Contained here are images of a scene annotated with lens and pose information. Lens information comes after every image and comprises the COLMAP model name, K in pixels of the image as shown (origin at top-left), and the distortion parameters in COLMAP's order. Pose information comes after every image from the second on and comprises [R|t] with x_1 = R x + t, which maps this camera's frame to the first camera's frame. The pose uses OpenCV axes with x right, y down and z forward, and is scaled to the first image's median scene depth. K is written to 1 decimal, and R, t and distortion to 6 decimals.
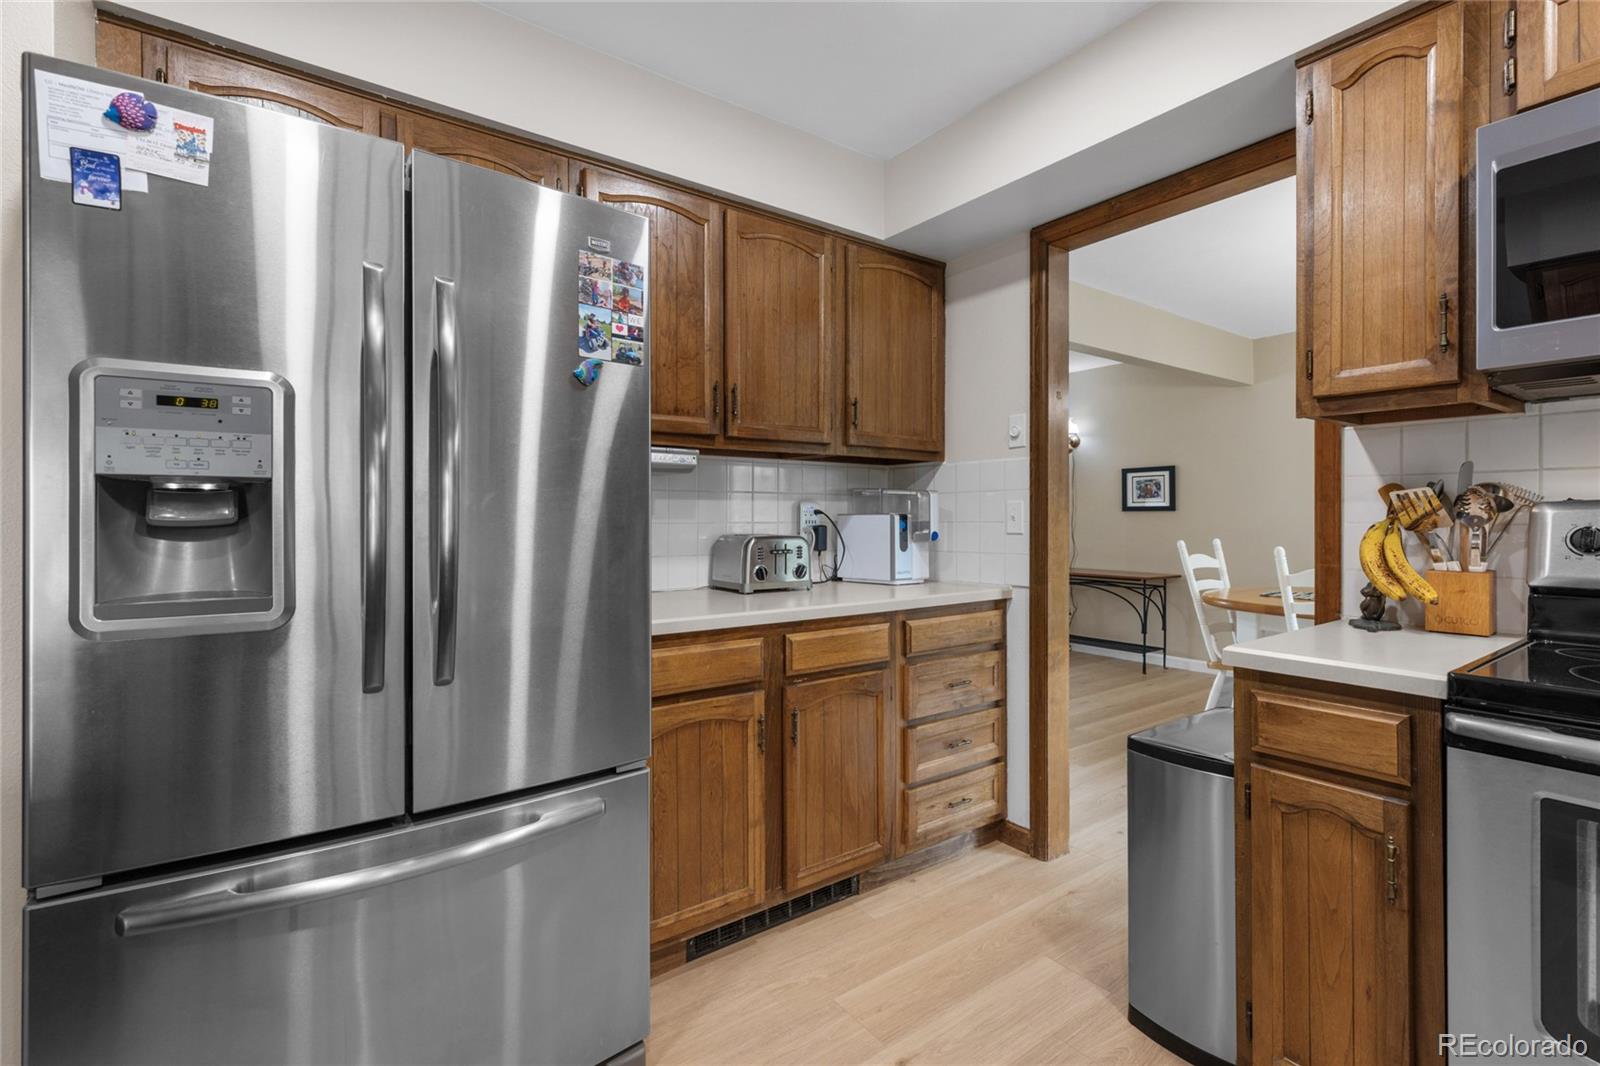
lens RADIAL K [[723.2, 0, 797.8], [0, 723.2, 520.9], [0, 0, 1]] dist [0.008407, -0.001555]
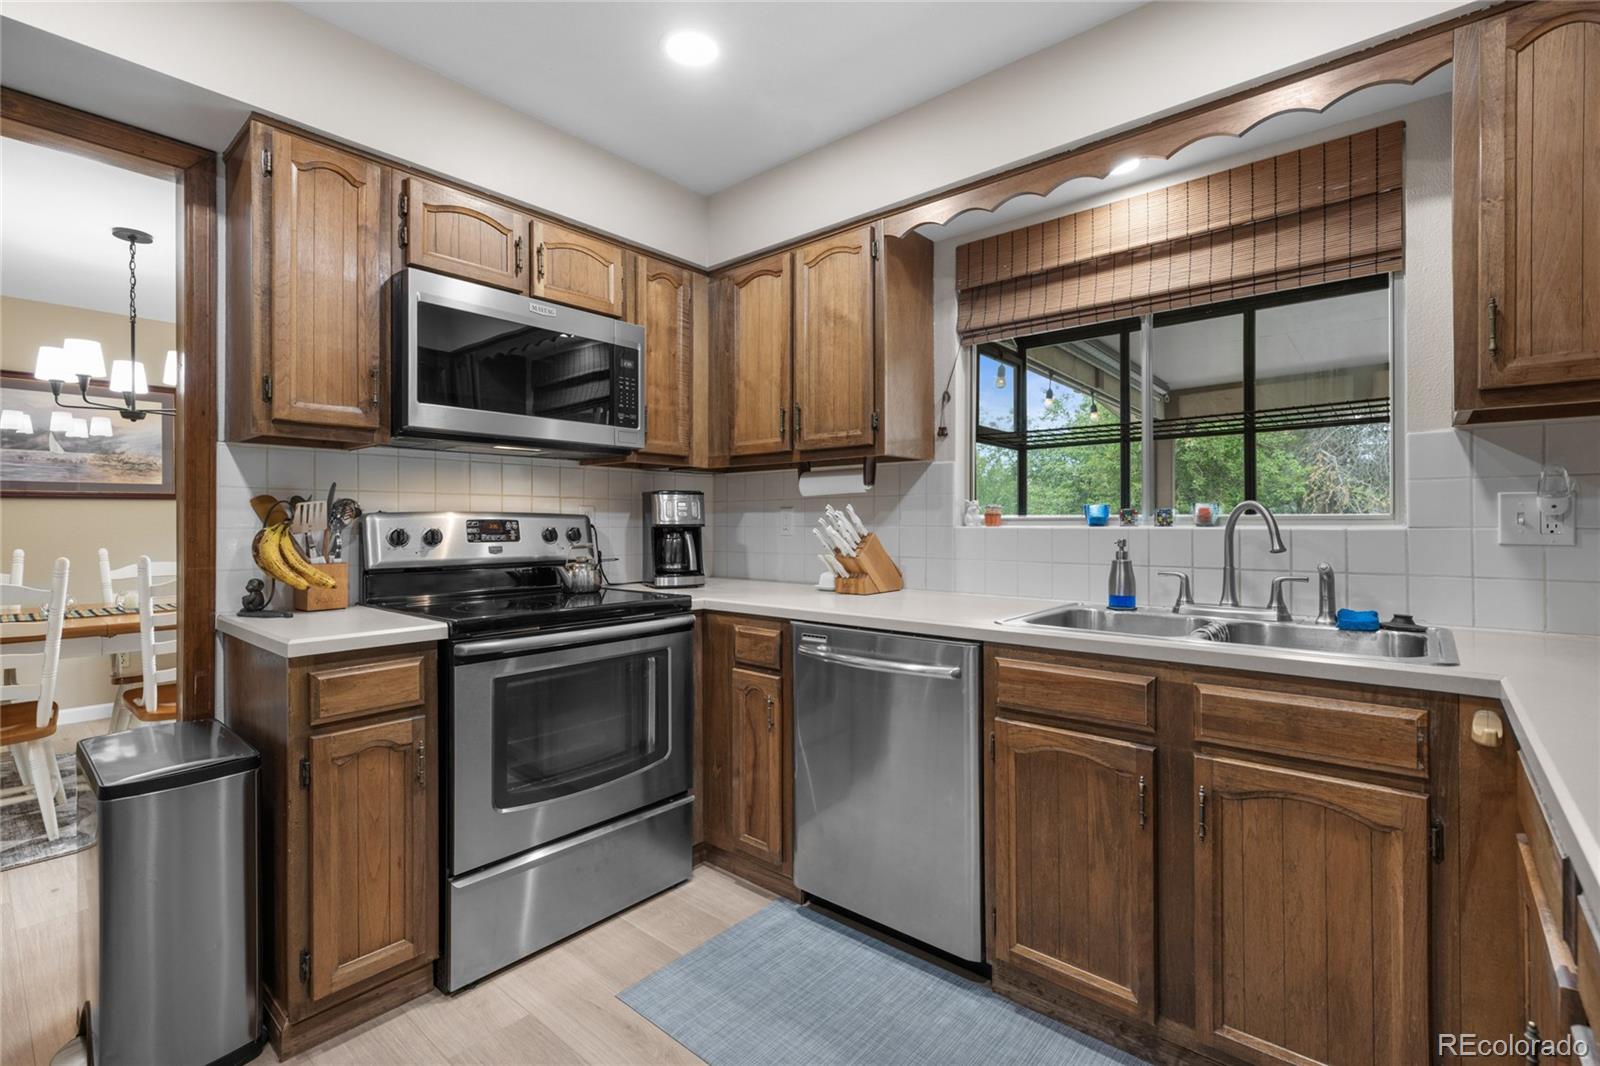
lens RADIAL K [[723.2, 0, 797.4], [0, 723.2, 525.7], [0, 0, 1]] dist [0.008407, -0.001555]
pose [[-0.226469, 0.002062, 0.974016, -0.644921], [0.006133, 0.999981, -0.000691, 0.005651], [-0.973999, 0.005817, -0.226477, 0.491148]]
